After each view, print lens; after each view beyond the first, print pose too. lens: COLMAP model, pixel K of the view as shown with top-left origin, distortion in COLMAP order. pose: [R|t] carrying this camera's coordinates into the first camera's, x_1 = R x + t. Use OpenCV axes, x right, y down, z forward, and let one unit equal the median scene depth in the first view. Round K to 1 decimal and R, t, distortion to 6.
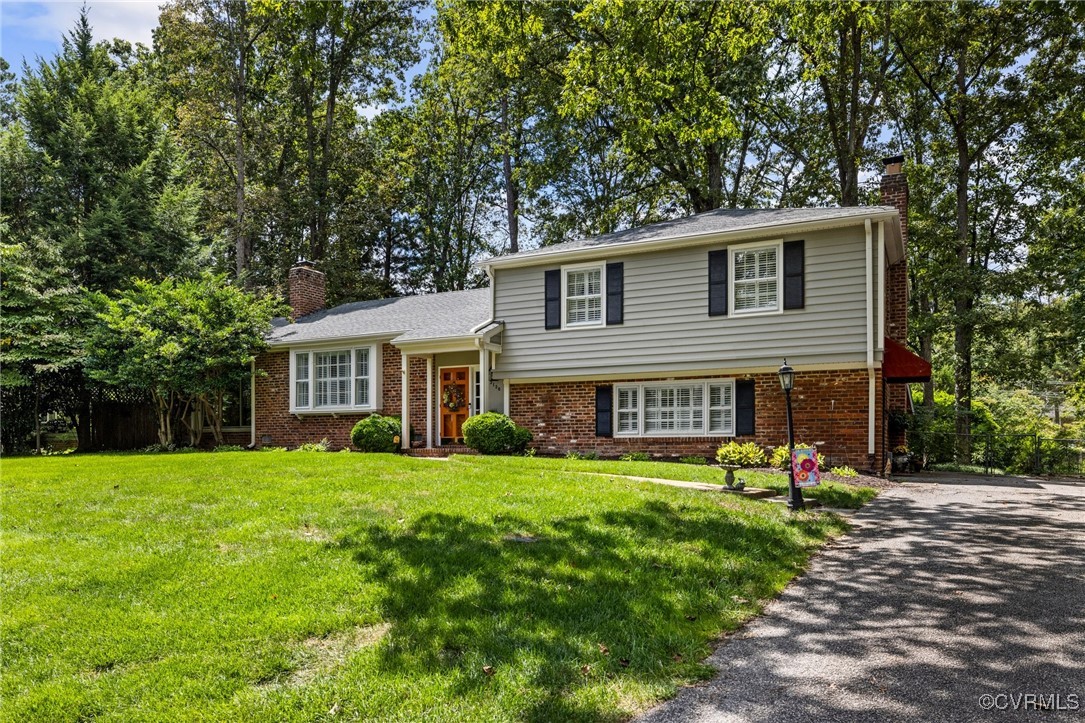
lens RADIAL K [[946.4, 0, 542.5], [0, 946.4, 361.5], [0, 0, 1]] dist [0.001158, 0.000510]
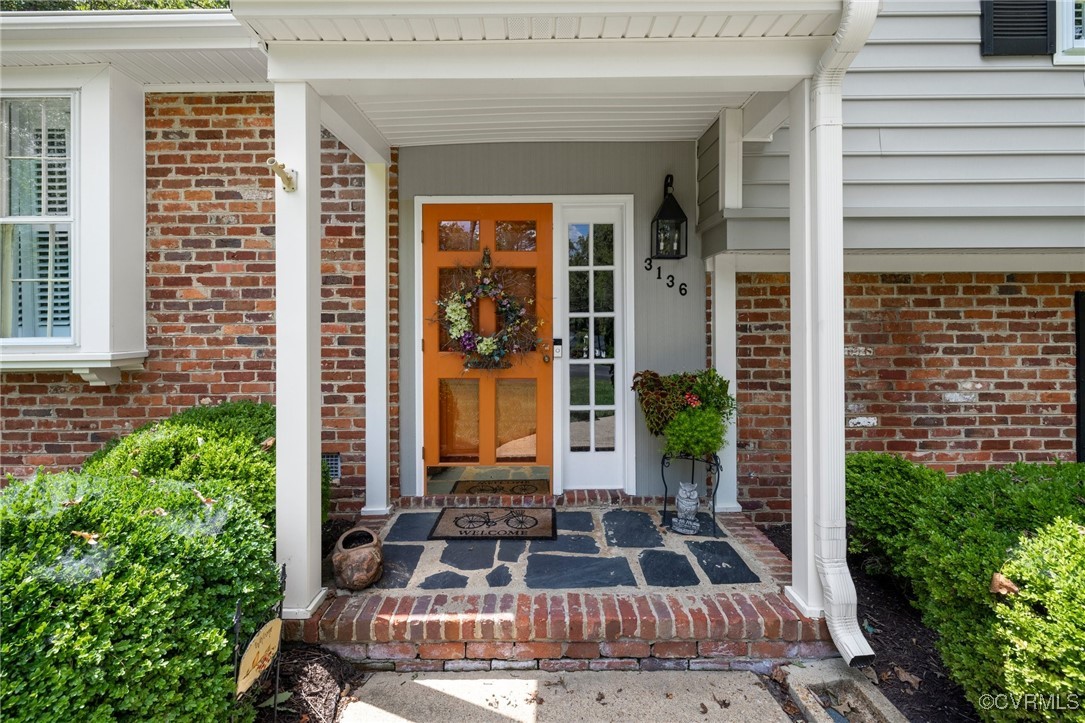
lens RADIAL K [[446.3, 0, 524.5], [0, 446.3, 307.3], [0, 0, 1]] dist [-0.000590, -0.000075]
pose [[0.871940, 0.008510, 0.489538, -0.158539], [-0.043701, 0.997211, 0.060503, 0.030025], [-0.487658, -0.074149, 0.869880, 0.963265]]
